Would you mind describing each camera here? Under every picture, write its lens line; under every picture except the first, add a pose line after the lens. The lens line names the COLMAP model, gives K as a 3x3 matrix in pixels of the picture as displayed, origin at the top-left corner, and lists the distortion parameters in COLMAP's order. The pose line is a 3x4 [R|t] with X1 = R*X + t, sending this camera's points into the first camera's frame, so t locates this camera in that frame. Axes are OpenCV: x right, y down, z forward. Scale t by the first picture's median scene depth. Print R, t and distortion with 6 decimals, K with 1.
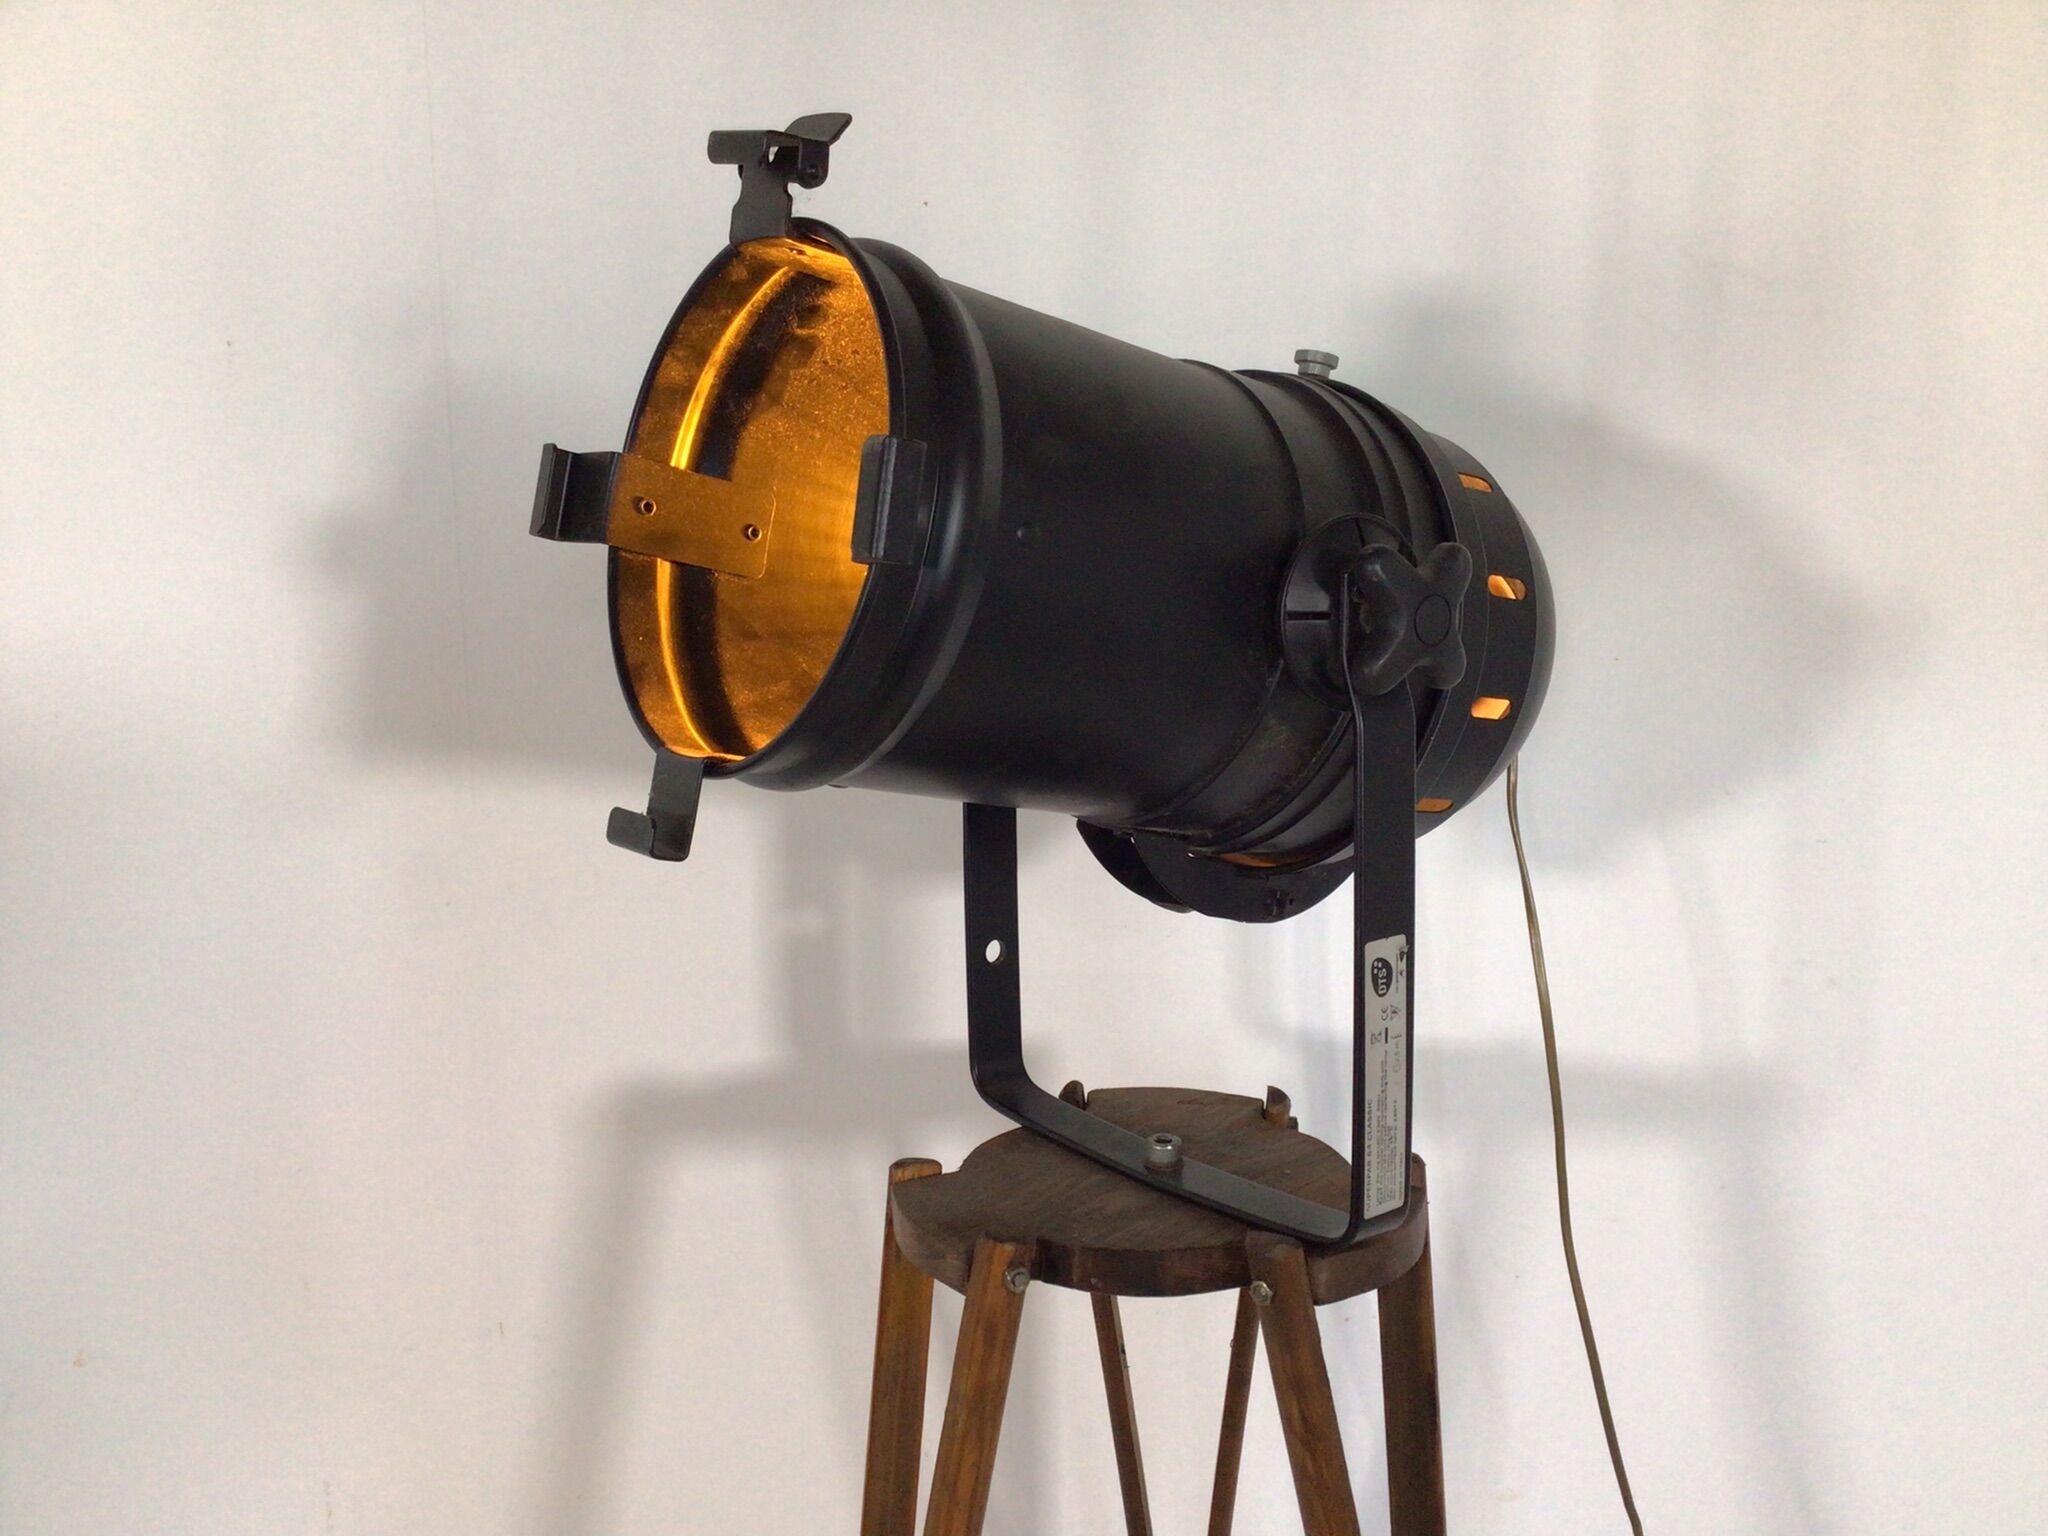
lens RADIAL K [[1832.9, 0, 1031.5], [0, 1832.9, 756.4], [0, 0, 1]] dist [0.096783, -0.162902]
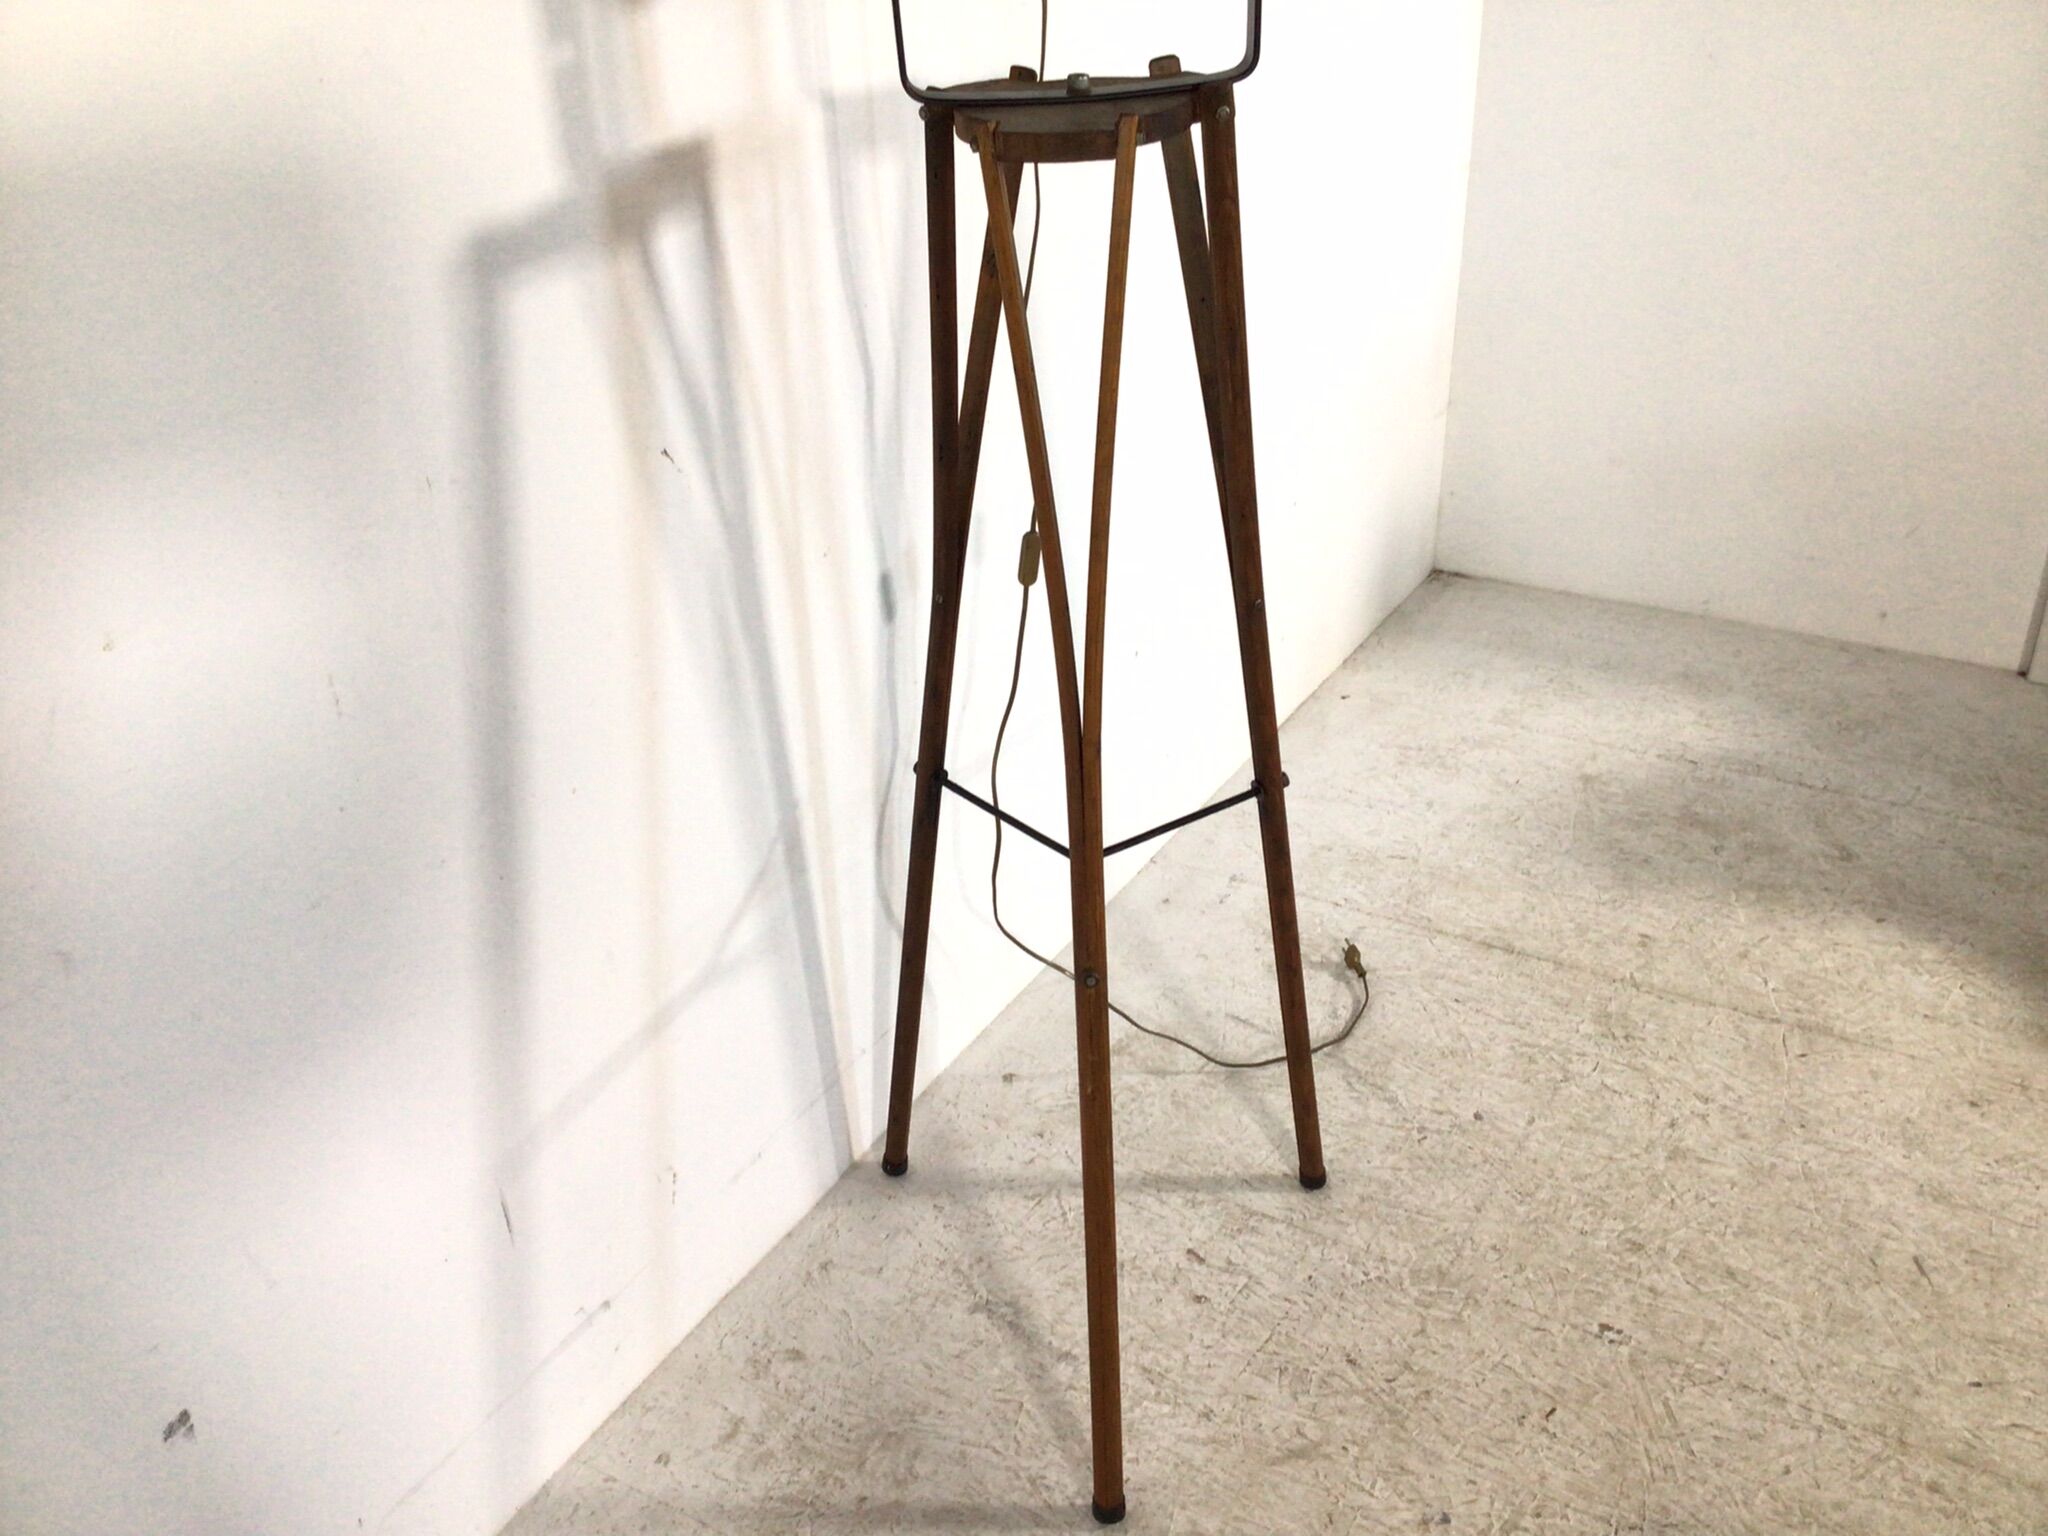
lens RADIAL K [[1832.9, 0, 1045.3], [0, 1832.9, 779.2], [0, 0, 1]] dist [0.096783, -0.162902]
pose [[0.533984, -0.430422, 0.727735, -1.551283], [0.152864, 0.895685, 0.417590, 0.087124], [-0.831561, -0.111741, 0.544077, 0.081431]]
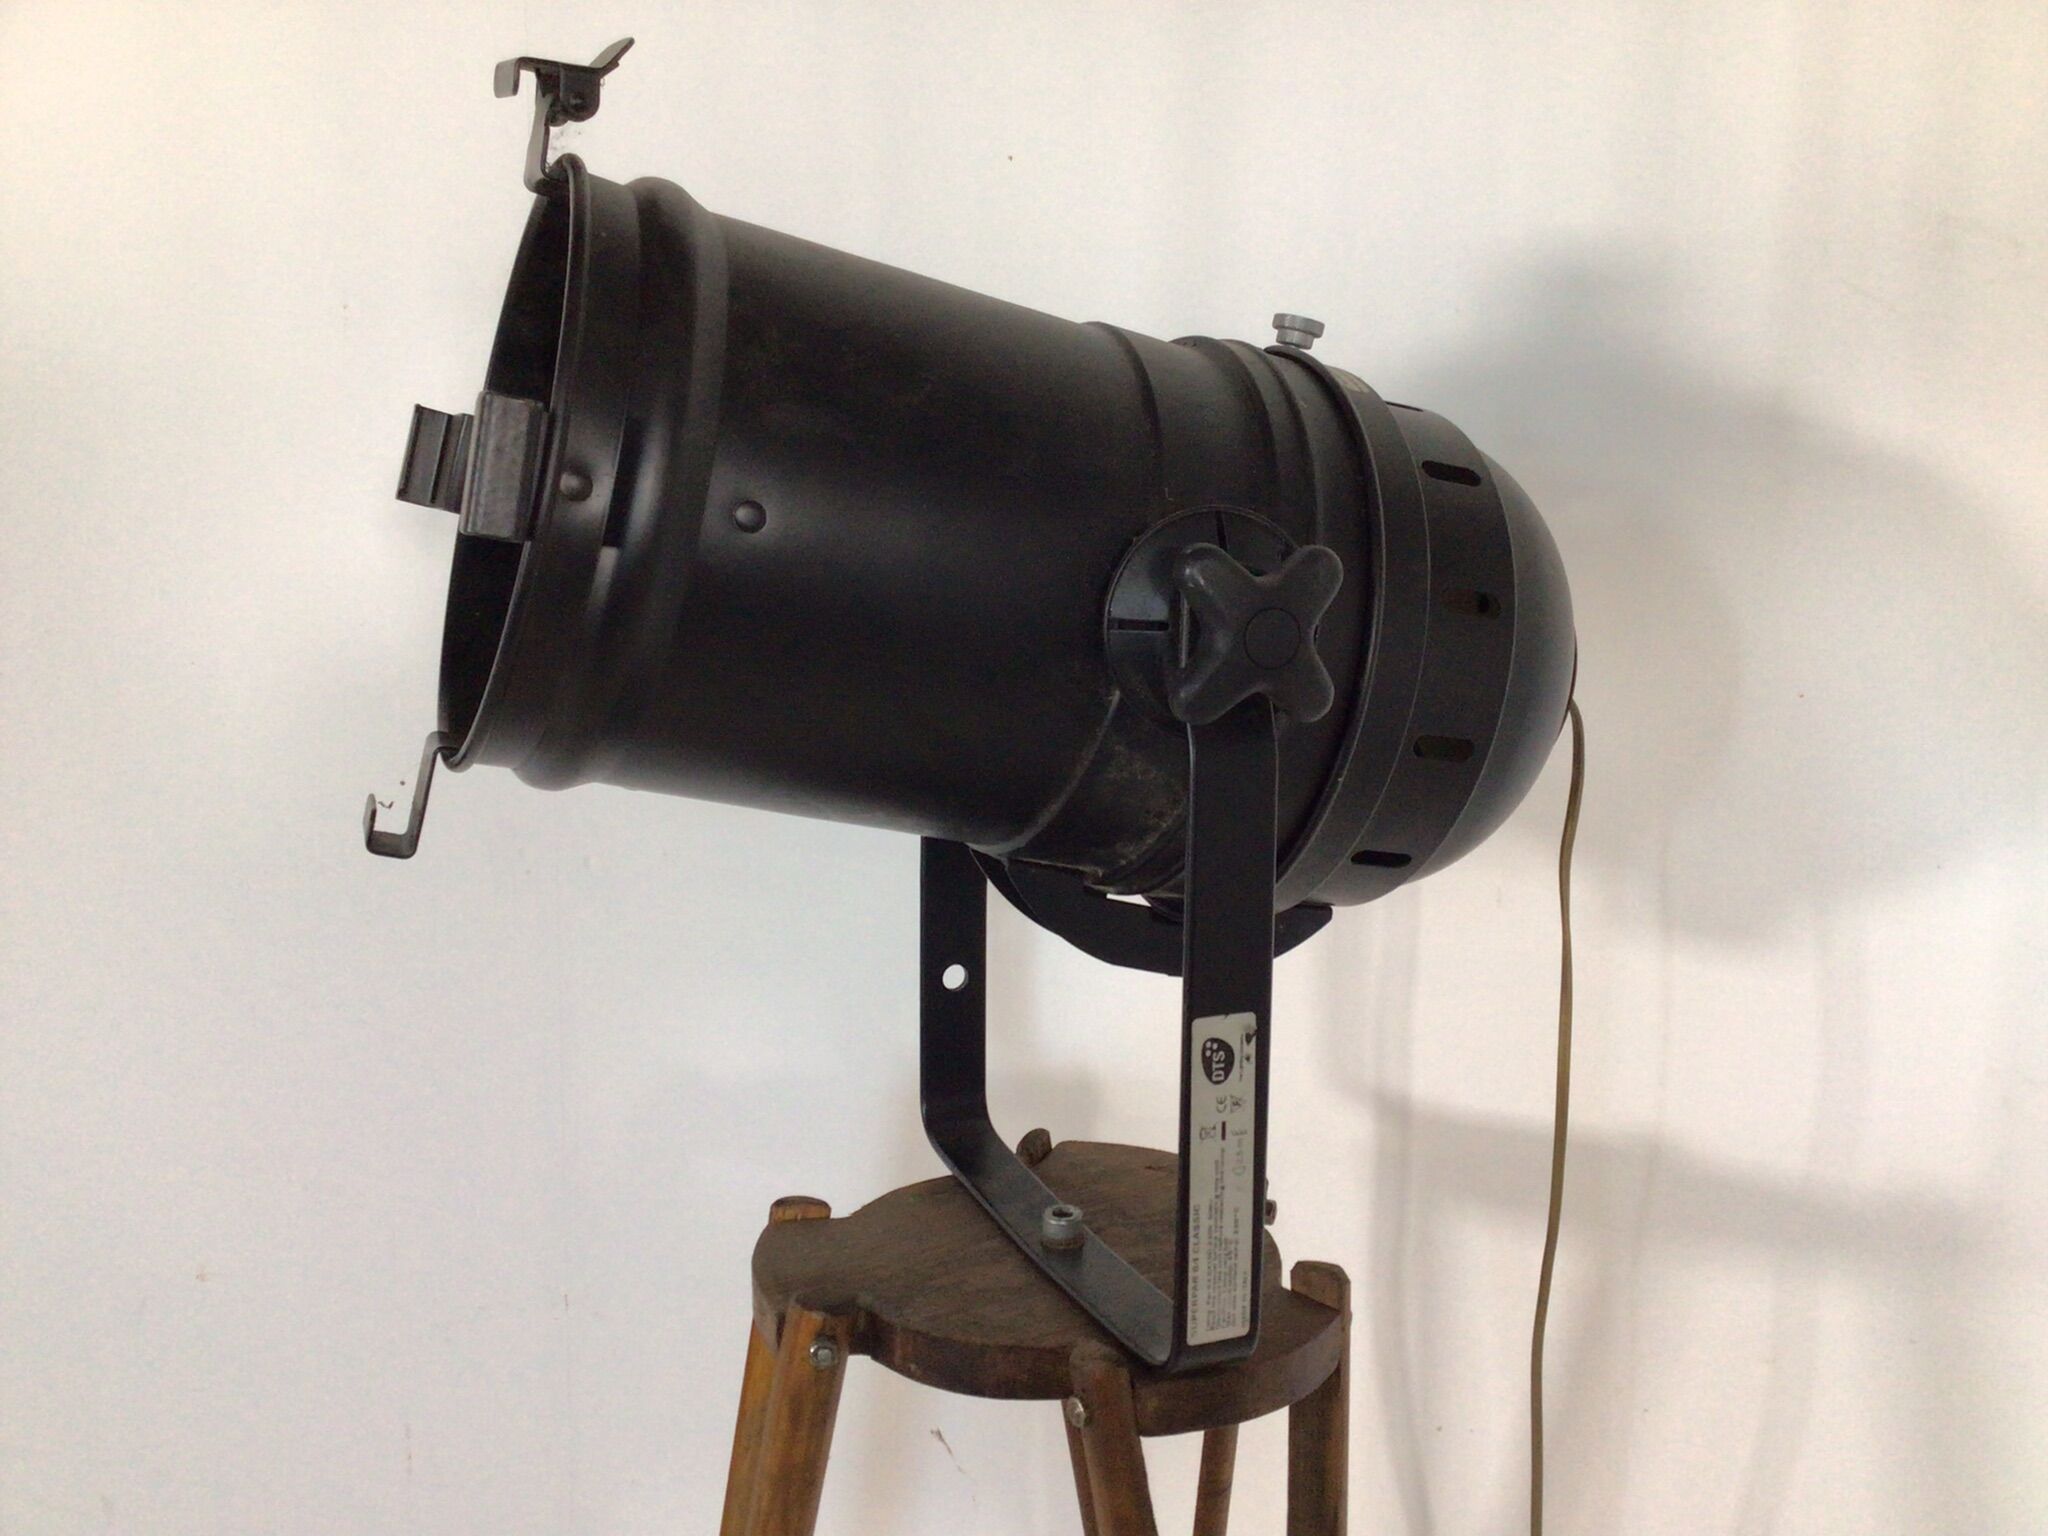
lens RADIAL K [[1832.9, 0, 1050.4], [0, 1832.9, 751.5], [0, 0, 1]] dist [0.096783, -0.162902]
pose [[0.964621, 0.067816, -0.254768, 0.305101], [-0.066448, 0.997692, 0.013983, -0.025774], [0.255128, 0.003440, 0.966901, 0.163537]]
